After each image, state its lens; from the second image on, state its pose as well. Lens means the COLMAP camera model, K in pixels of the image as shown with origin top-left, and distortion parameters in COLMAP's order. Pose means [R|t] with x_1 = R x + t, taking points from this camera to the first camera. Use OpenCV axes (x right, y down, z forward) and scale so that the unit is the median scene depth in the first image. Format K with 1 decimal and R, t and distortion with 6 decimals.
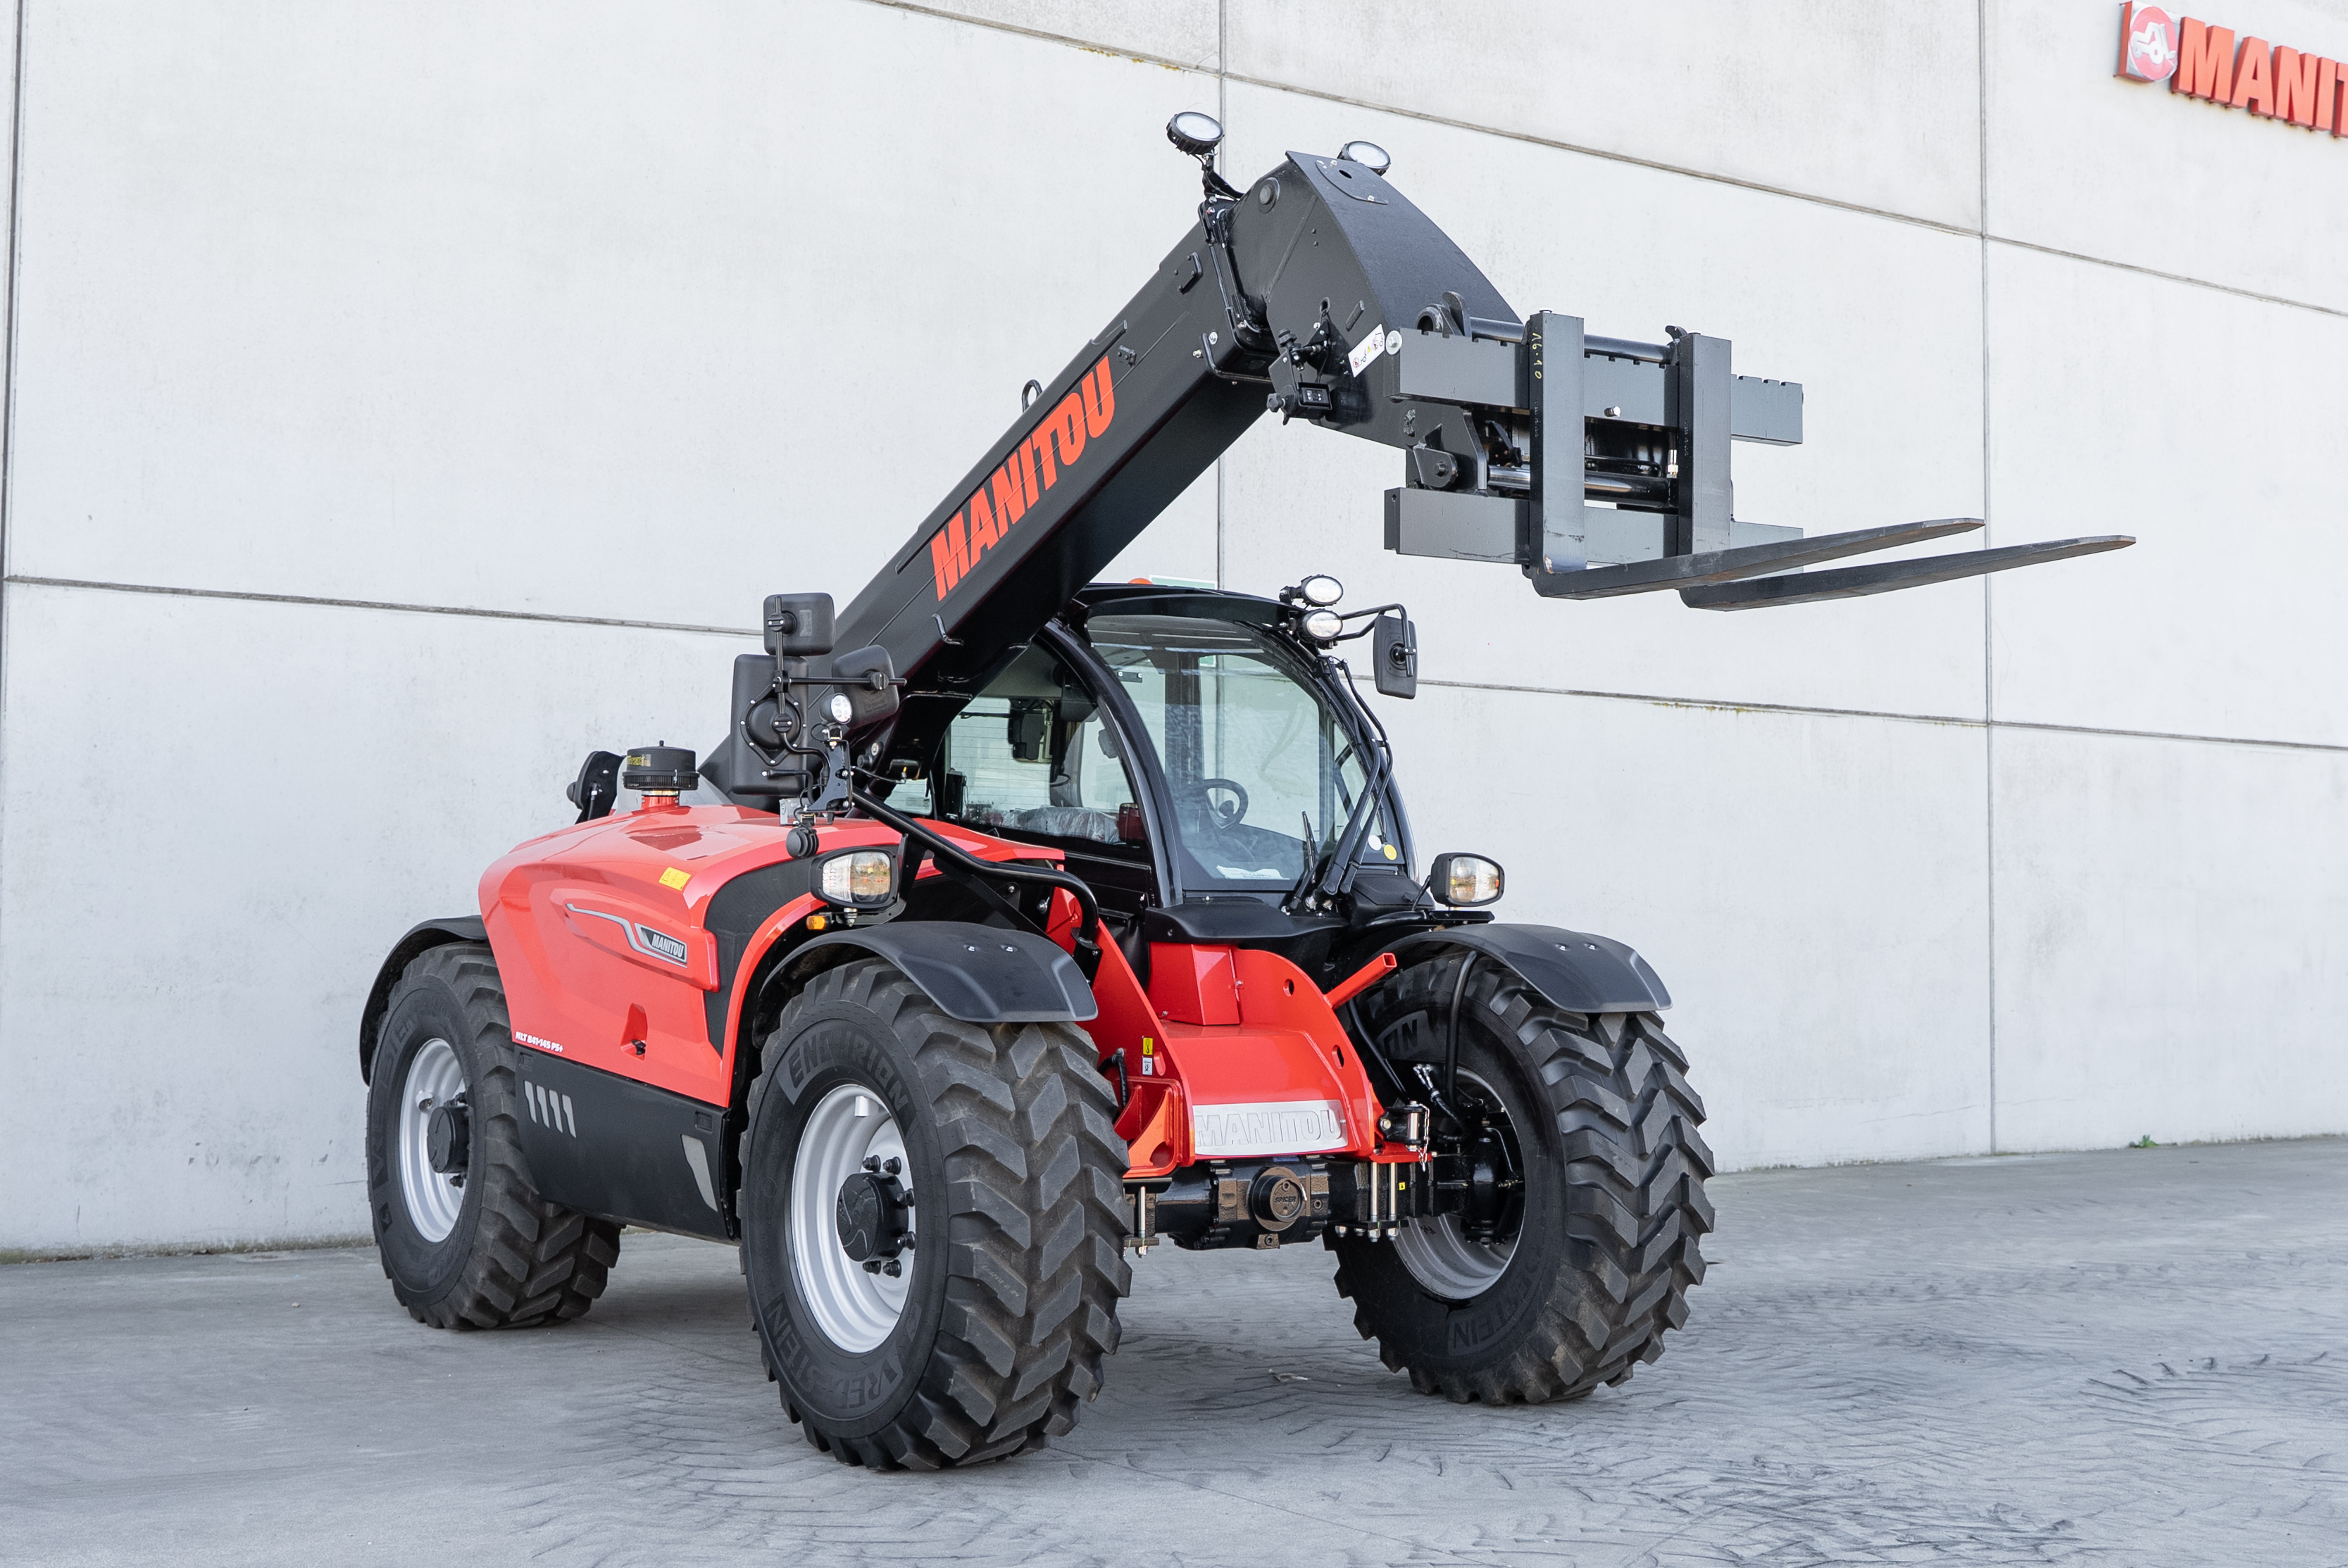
lens RADIAL K [[3035.0, 0, 1217.8], [0, 3035.0, 765.7], [0, 0, 1]] dist [-0.012839, 0.000000]
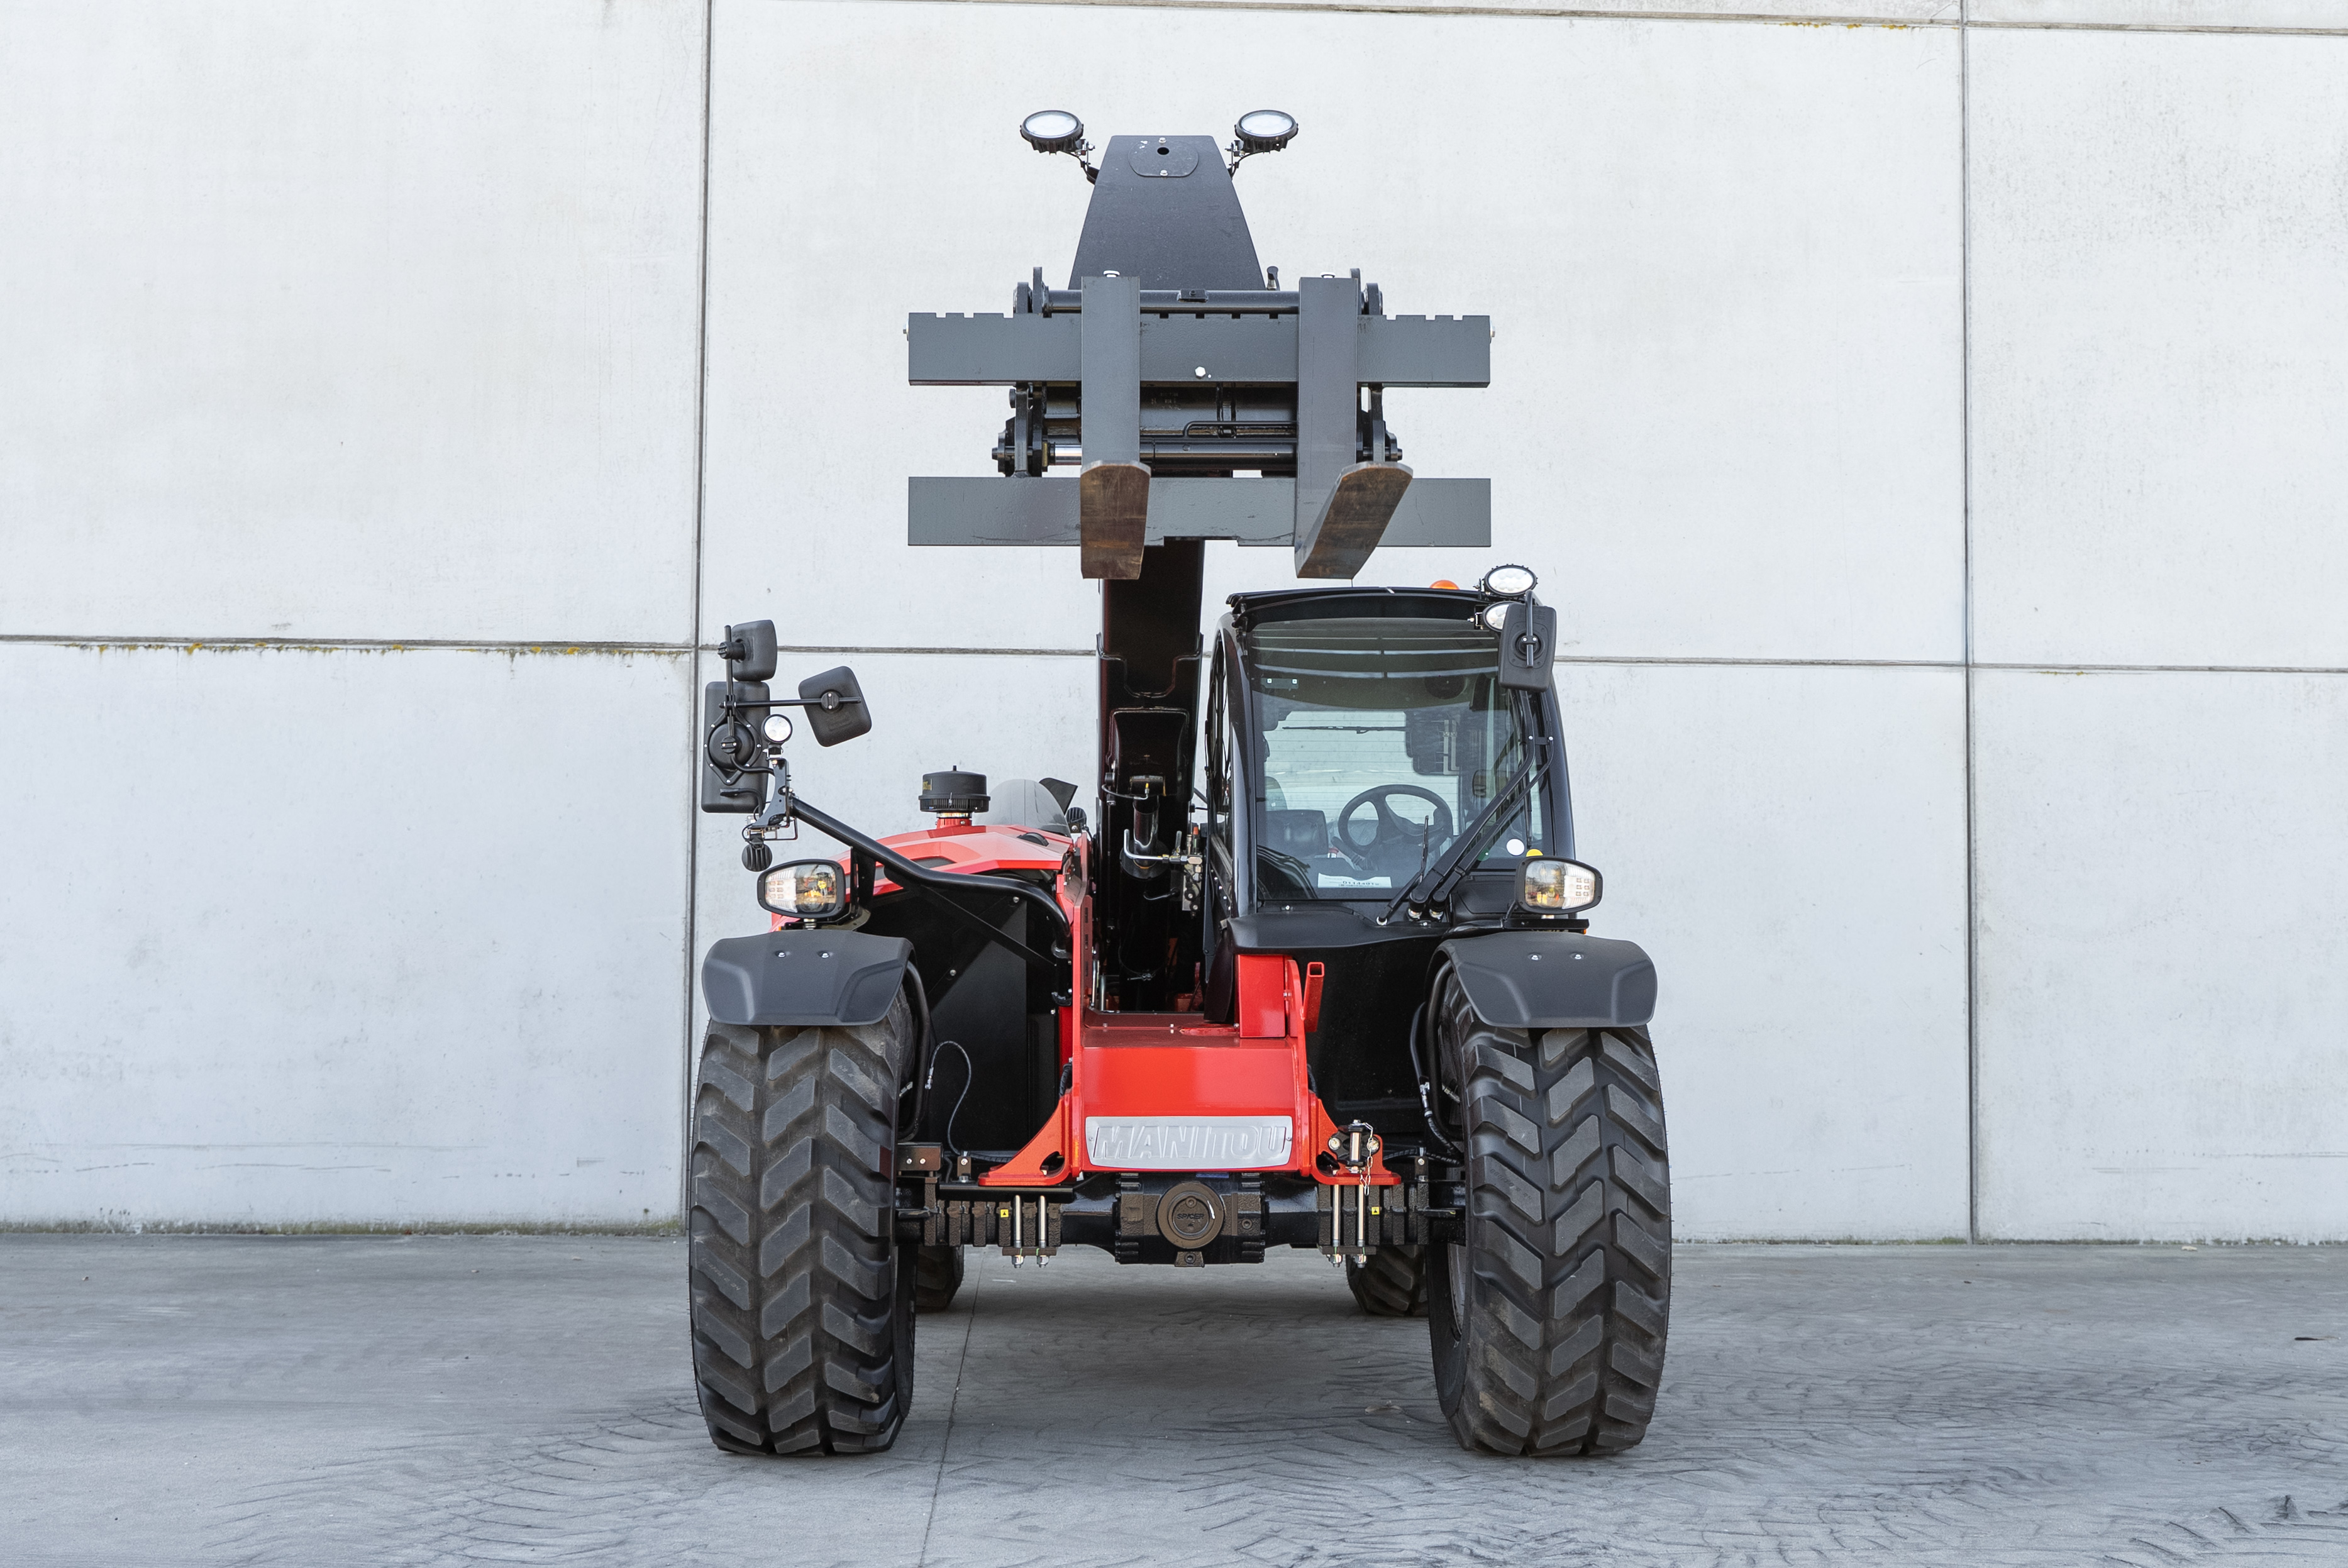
lens RADIAL K [[2977.1, 0, 1189.1], [0, 2977.1, 803.8], [0, 0, 1]] dist [-0.007752, 0.000000]
pose [[0.835118, -0.028790, -0.549316, 0.371816], [0.028443, 0.999554, -0.009146, 0.013683], [0.549334, -0.007986, 0.835564, 0.141576]]
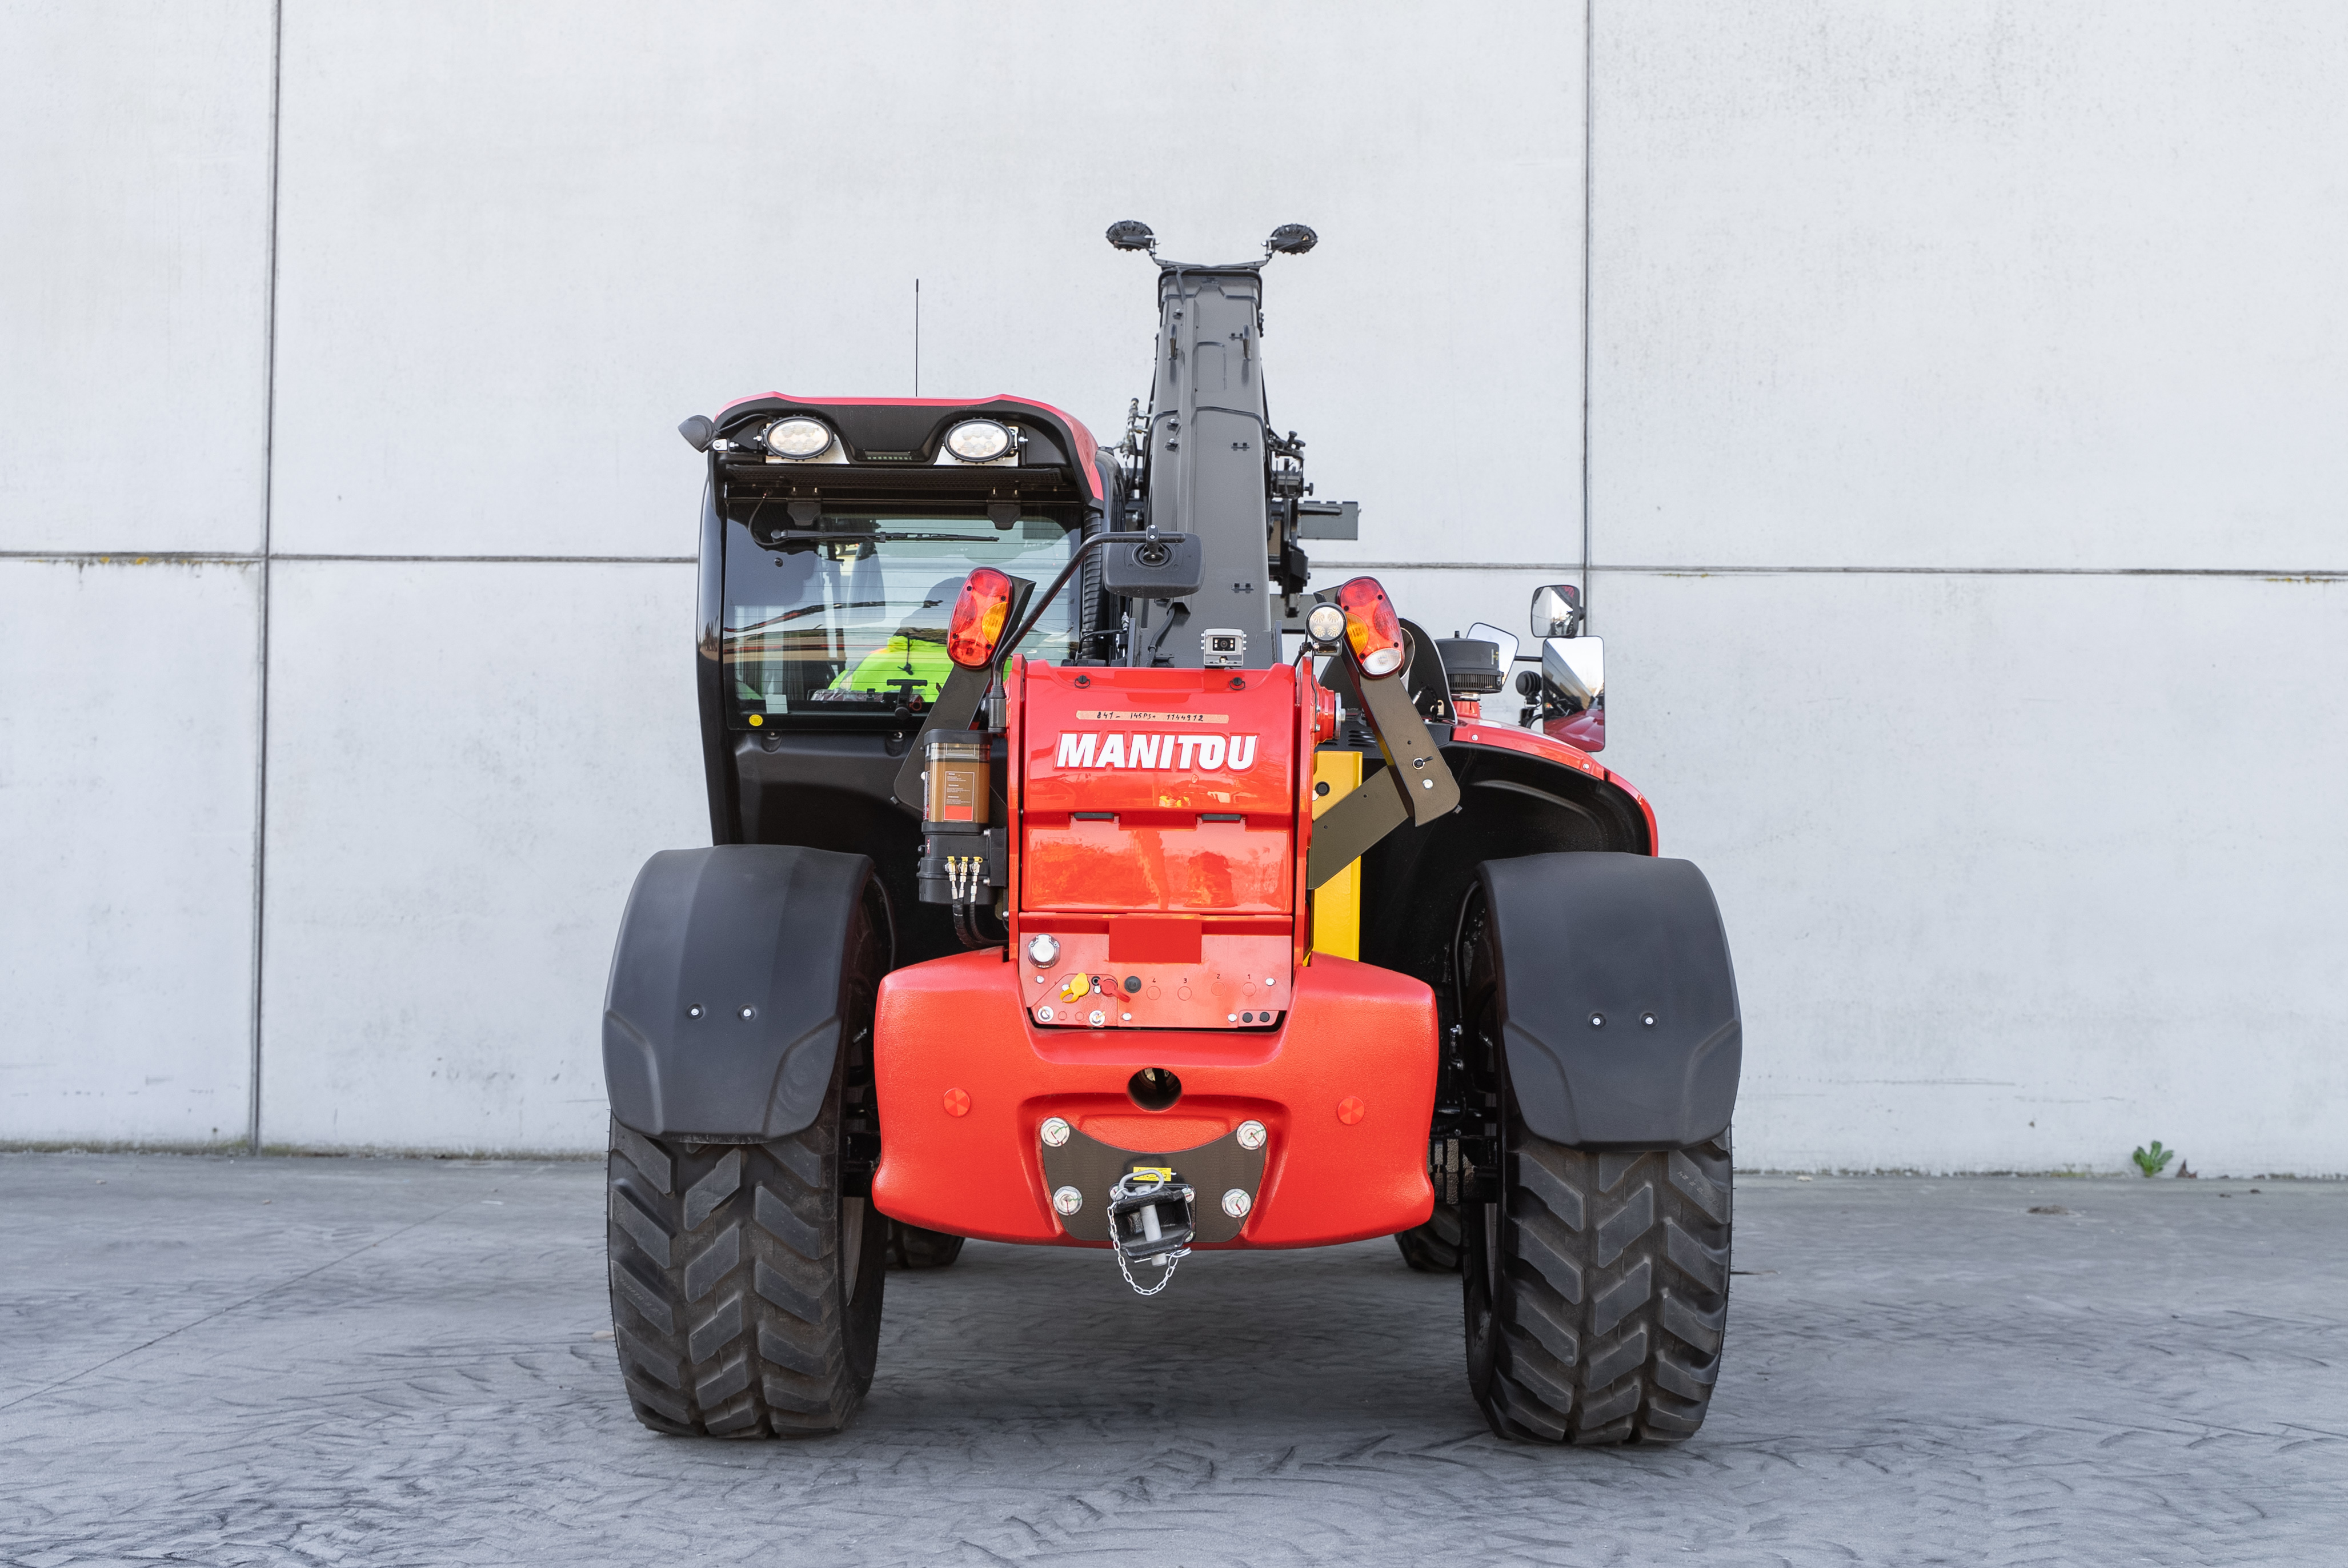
lens RADIAL K [[2971.7, 0, 1203.0], [0, 2971.7, 811.4], [0, 0, 1]] dist [-0.005478, 0.000000]
pose [[0.800650, -0.015321, -0.598937, 0.531361], [0.030640, 0.999412, 0.015395, 0.026599], [0.598349, -0.030678, 0.800648, 0.301938]]
